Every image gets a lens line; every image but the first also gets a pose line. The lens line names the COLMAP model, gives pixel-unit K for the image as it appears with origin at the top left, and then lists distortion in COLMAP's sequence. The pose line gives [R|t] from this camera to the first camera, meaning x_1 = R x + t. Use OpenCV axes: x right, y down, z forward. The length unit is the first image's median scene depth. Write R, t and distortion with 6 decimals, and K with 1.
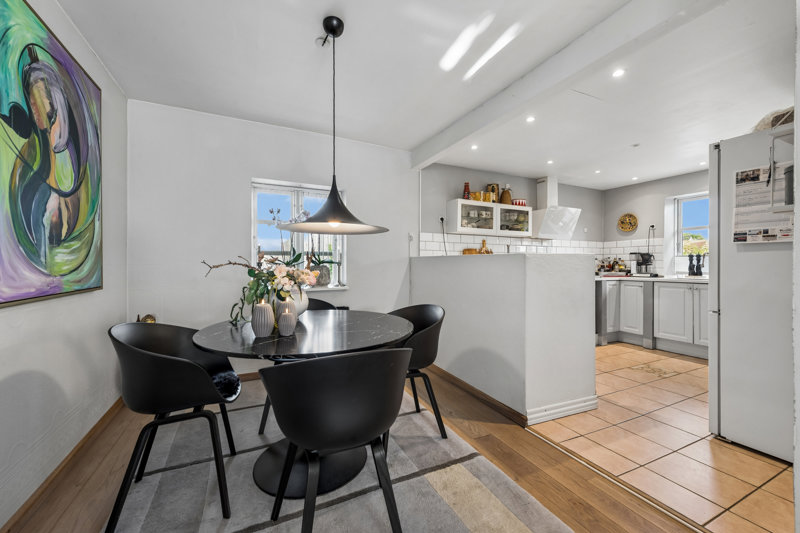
lens RADIAL K [[316.4, 0, 397.2], [0, 316.4, 266.7], [0, 0, 1]] dist [0.003930, -0.000689]
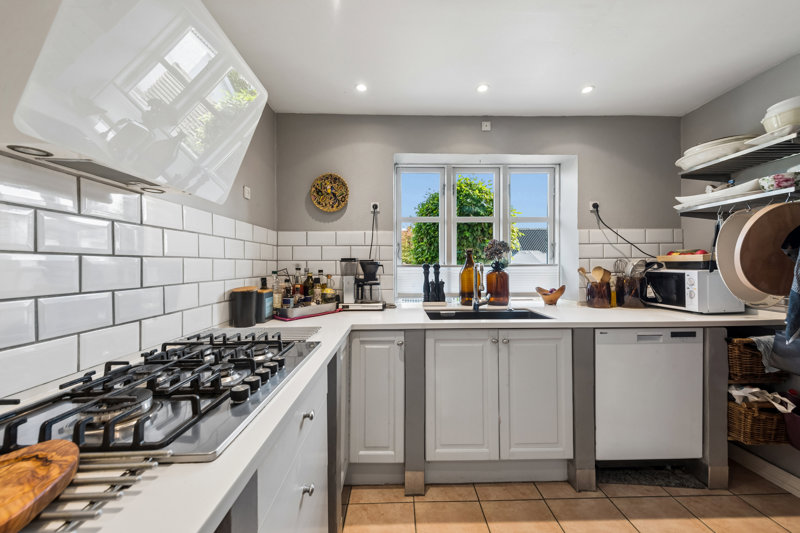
lens RADIAL K [[316.4, 0, 403.5], [0, 316.4, 265.2], [0, 0, 1]] dist [0.003930, -0.000689]
pose [[0.405824, -0.000370, 0.913951, 0.380143], [0.010158, 0.999940, -0.004105, -0.033329], [-0.913895, 0.010950, 0.405803, 0.783297]]
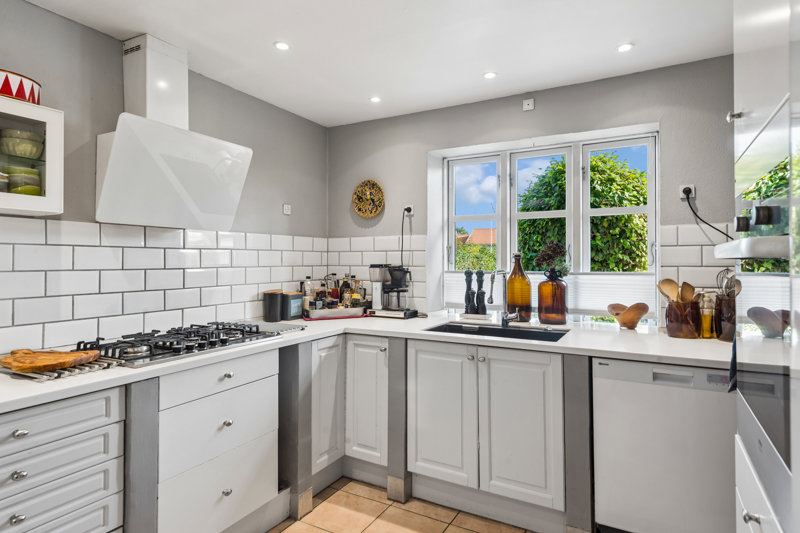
lens RADIAL K [[448.3, 0, 397.7], [0, 448.3, 254.6], [0, 0, 1]] dist [0.007872, -0.001558]
pose [[0.816176, 0.007978, 0.577749, 0.416256], [0.003386, 0.999821, -0.018589, -0.048844], [-0.577794, 0.017128, 0.816003, 0.476104]]
